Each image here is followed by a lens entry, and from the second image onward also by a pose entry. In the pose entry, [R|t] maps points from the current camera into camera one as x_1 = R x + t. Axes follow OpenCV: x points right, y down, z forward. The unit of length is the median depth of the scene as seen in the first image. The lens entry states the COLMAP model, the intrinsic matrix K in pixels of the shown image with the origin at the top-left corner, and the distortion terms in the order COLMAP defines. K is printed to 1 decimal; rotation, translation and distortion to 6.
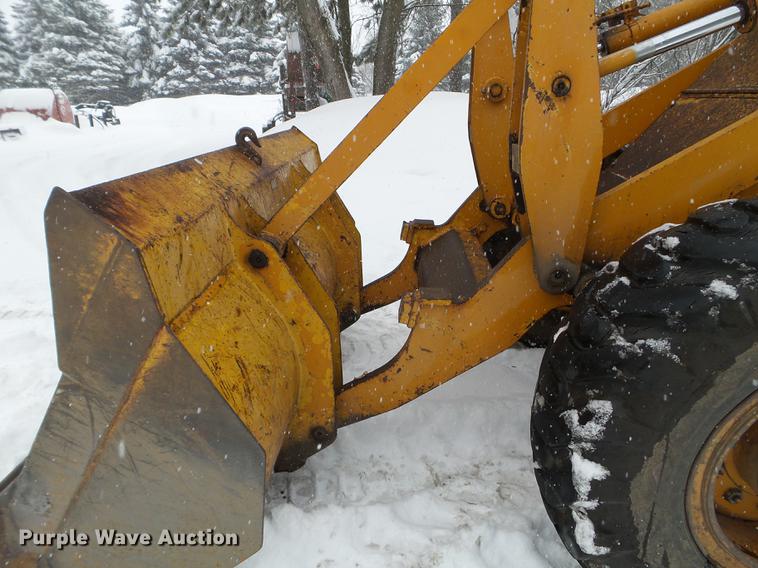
lens RADIAL K [[519.5, 0, 379.0], [0, 519.5, 284.0], [0, 0, 1]] dist [-0.009189, -0.000059]
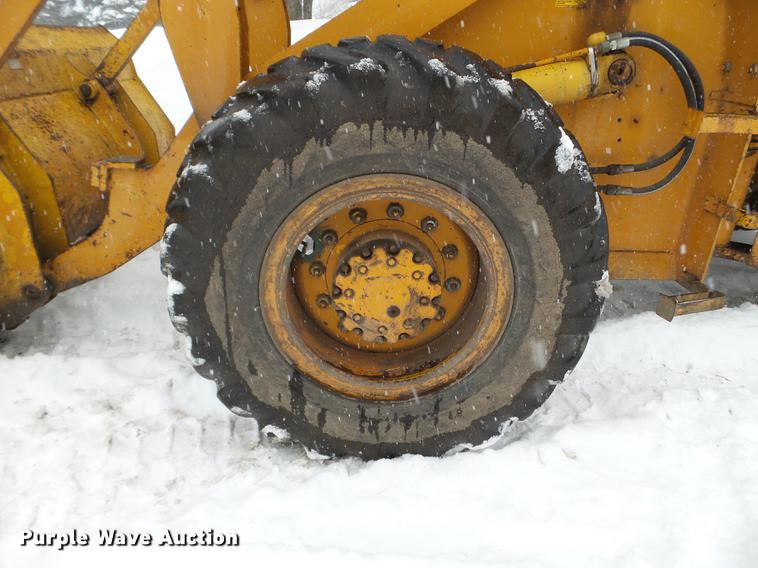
lens RADIAL K [[519.5, 0, 379.0], [0, 519.5, 284.0], [0, 0, 1]] dist [-0.009189, -0.000059]
pose [[0.997659, 0.005189, 0.068188, 0.573987], [-0.011460, 0.995702, 0.091904, 0.175622], [-0.067418, -0.092470, 0.993430, -0.130098]]
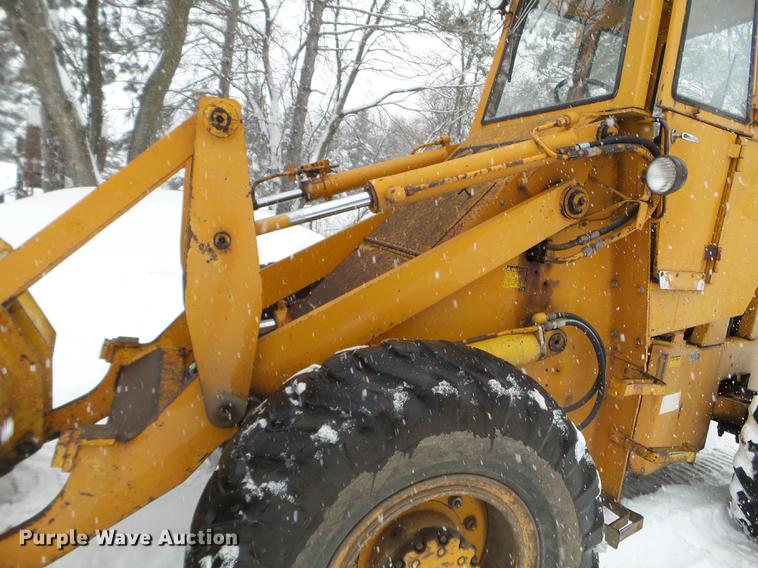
lens RADIAL K [[519.5, 0, 379.0], [0, 519.5, 284.0], [0, 0, 1]] dist [-0.009189, -0.000059]
pose [[0.907420, 0.059968, 0.415923, 0.166879], [0.014822, 0.984582, -0.174295, -0.076122], [-0.419963, 0.164323, 0.892541, -0.102335]]
